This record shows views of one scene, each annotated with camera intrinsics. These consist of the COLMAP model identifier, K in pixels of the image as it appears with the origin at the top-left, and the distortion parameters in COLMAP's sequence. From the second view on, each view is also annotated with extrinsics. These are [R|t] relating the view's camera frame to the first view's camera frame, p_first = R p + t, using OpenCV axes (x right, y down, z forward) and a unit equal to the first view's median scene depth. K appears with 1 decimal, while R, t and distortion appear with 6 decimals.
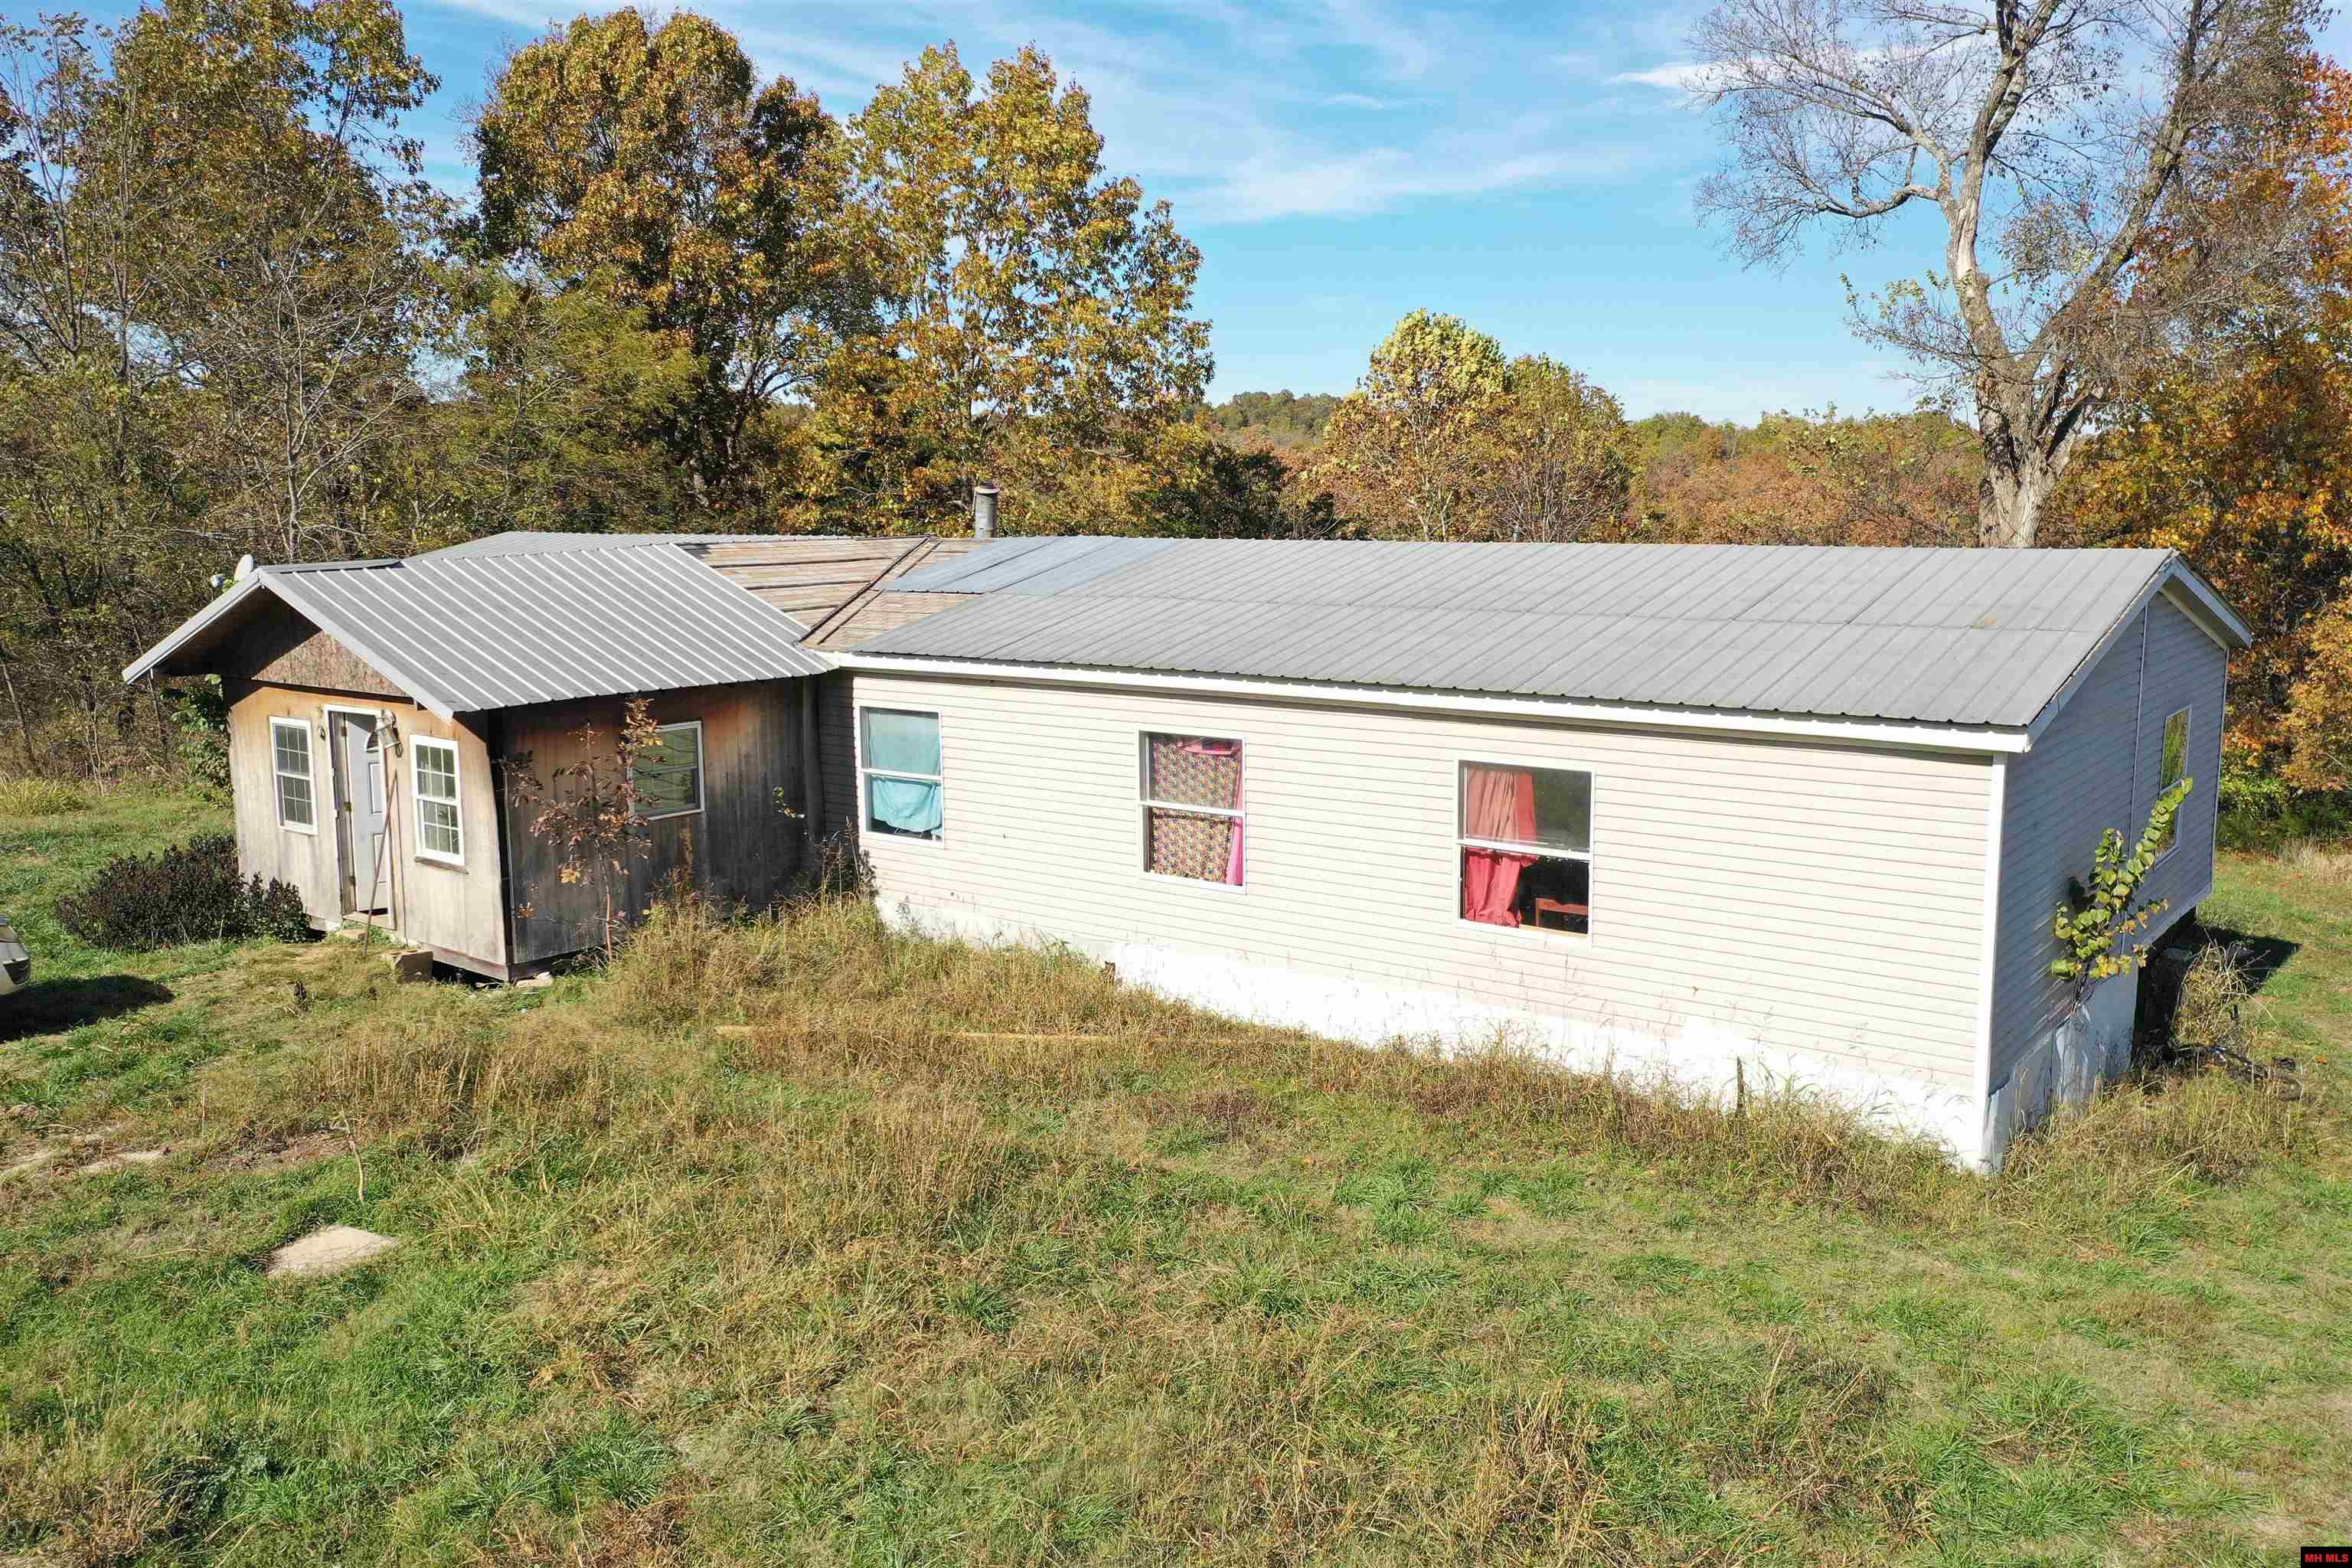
lens RADIAL K [[1845.1, 0, 1169.2], [0, 1845.1, 781.3], [0, 0, 1]] dist [0.005941, 0.008071]
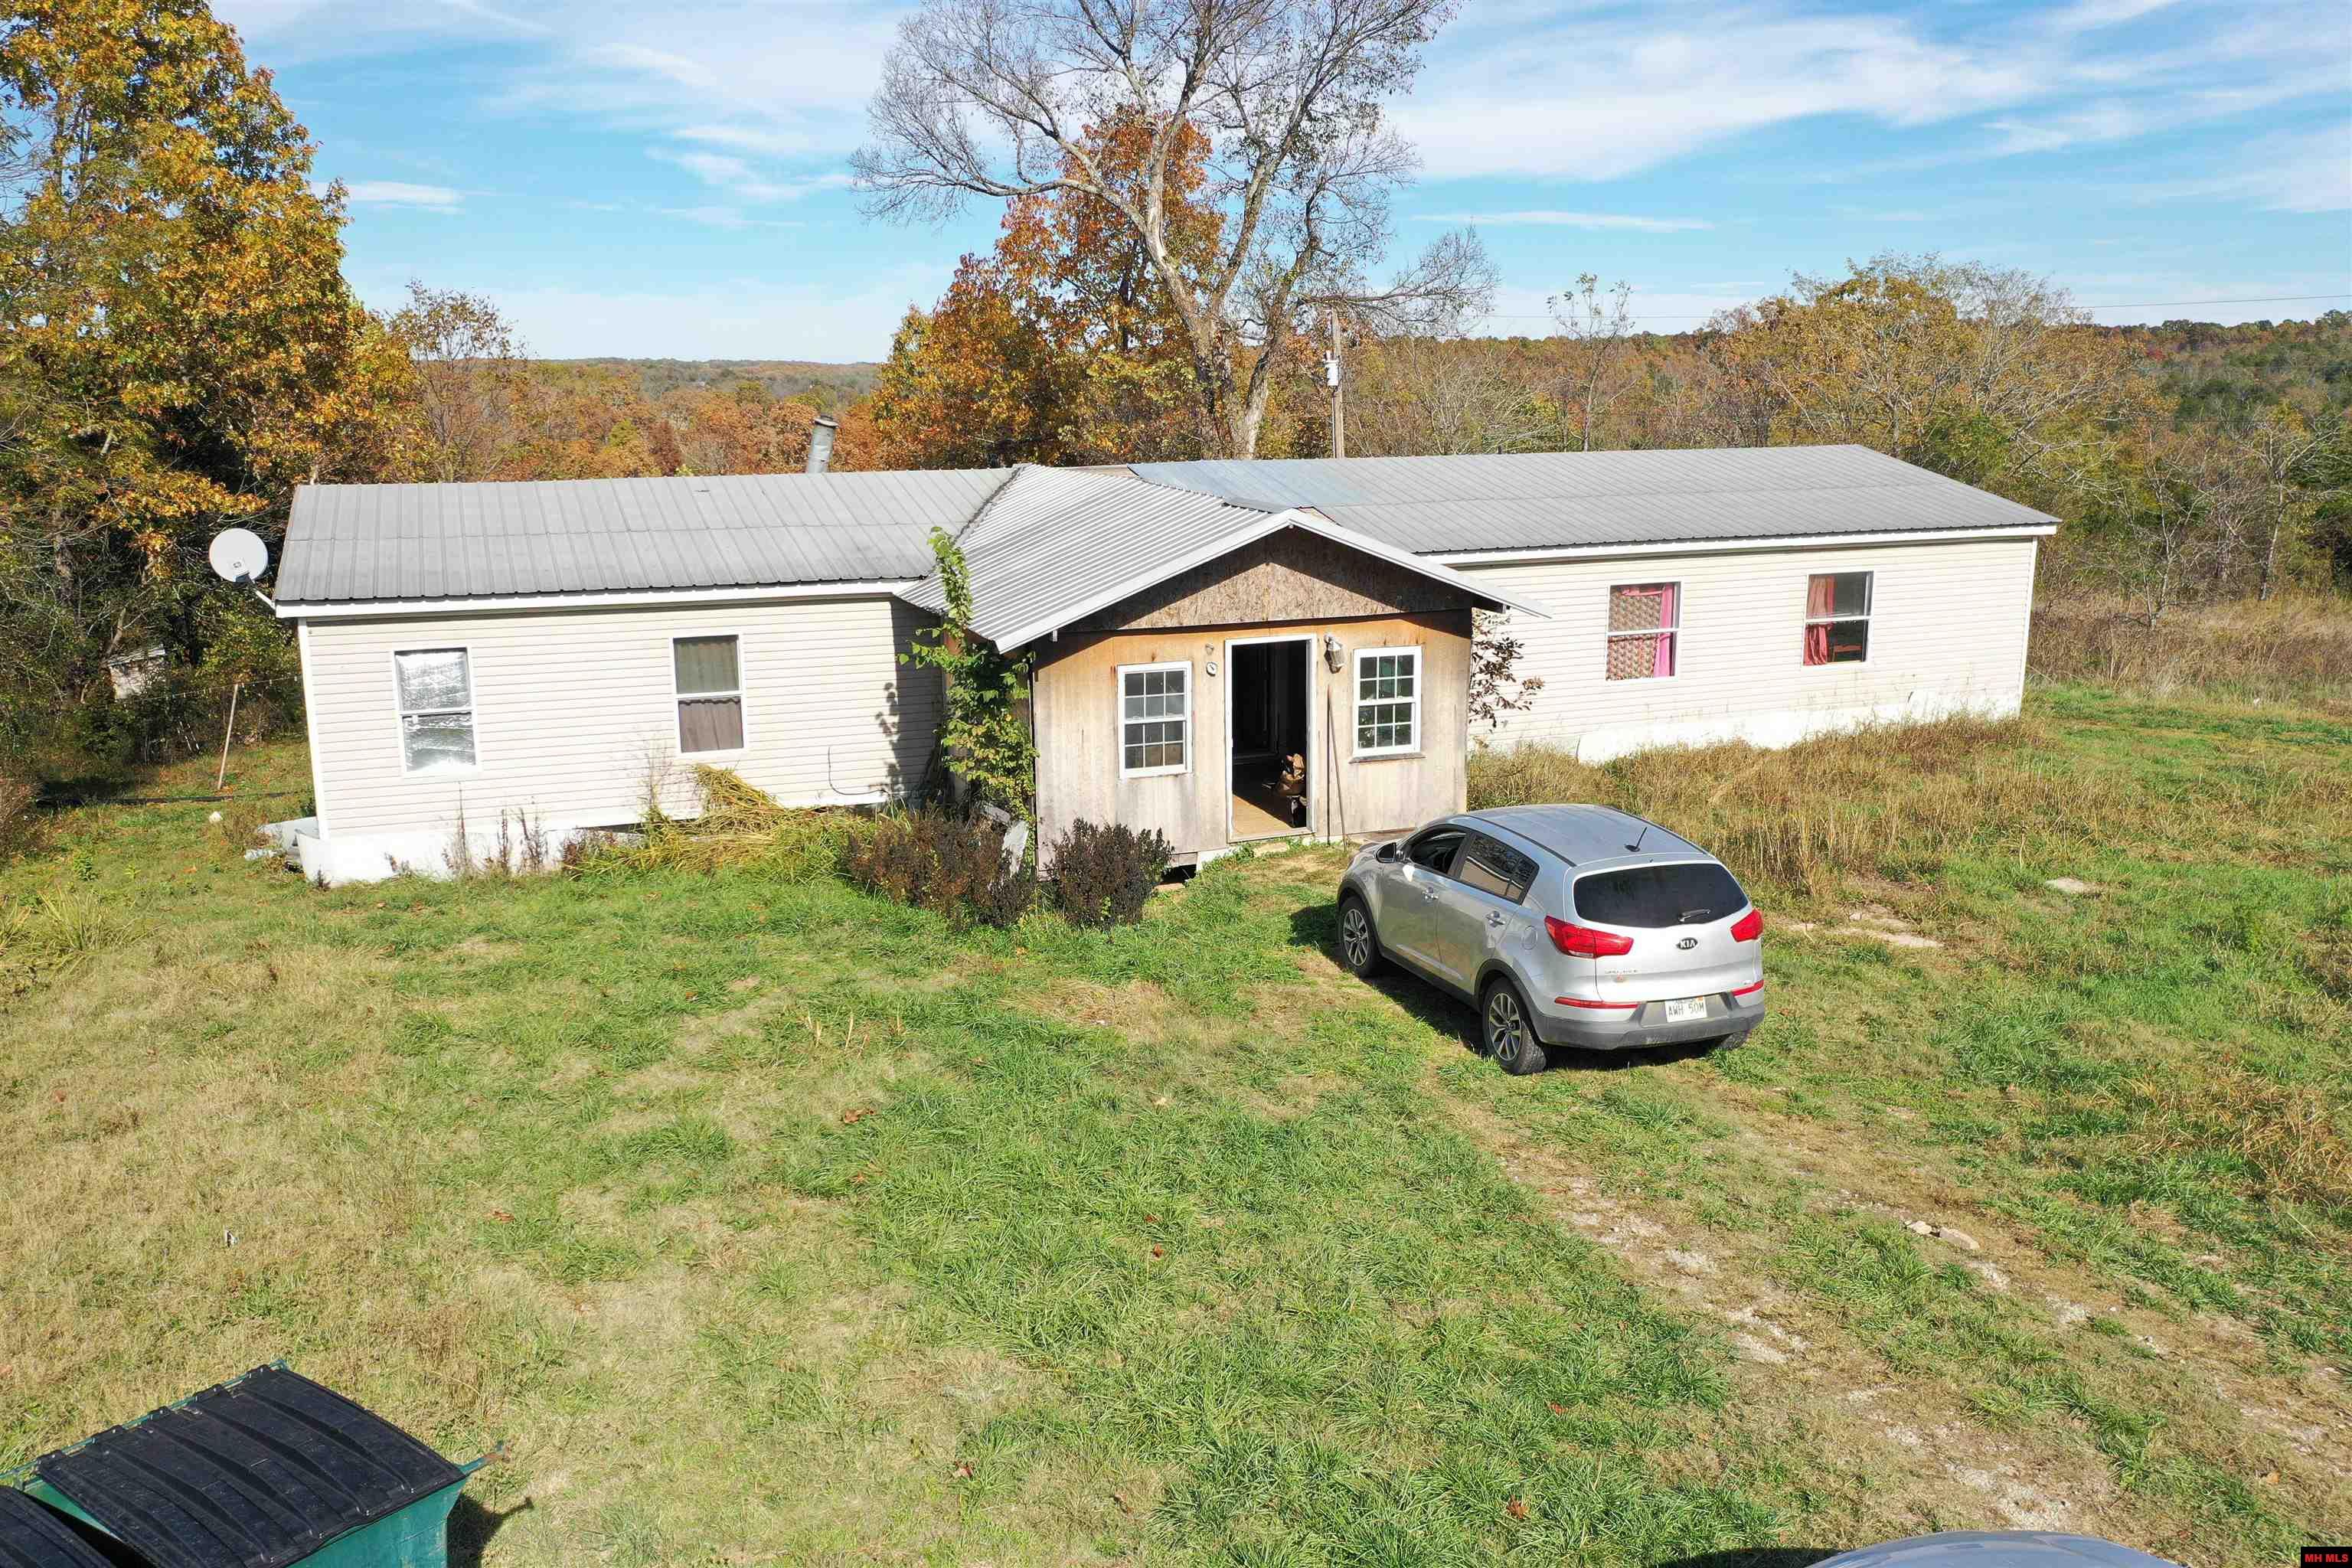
lens RADIAL K [[1845.1, 0, 1169.2], [0, 1845.1, 781.3], [0, 0, 1]] dist [0.005941, 0.008071]
pose [[0.520553, -0.177695, 0.835134, -1.495342], [0.133069, 0.983037, 0.126220, -0.108837], [-0.843396, 0.045427, 0.535368, 0.519778]]
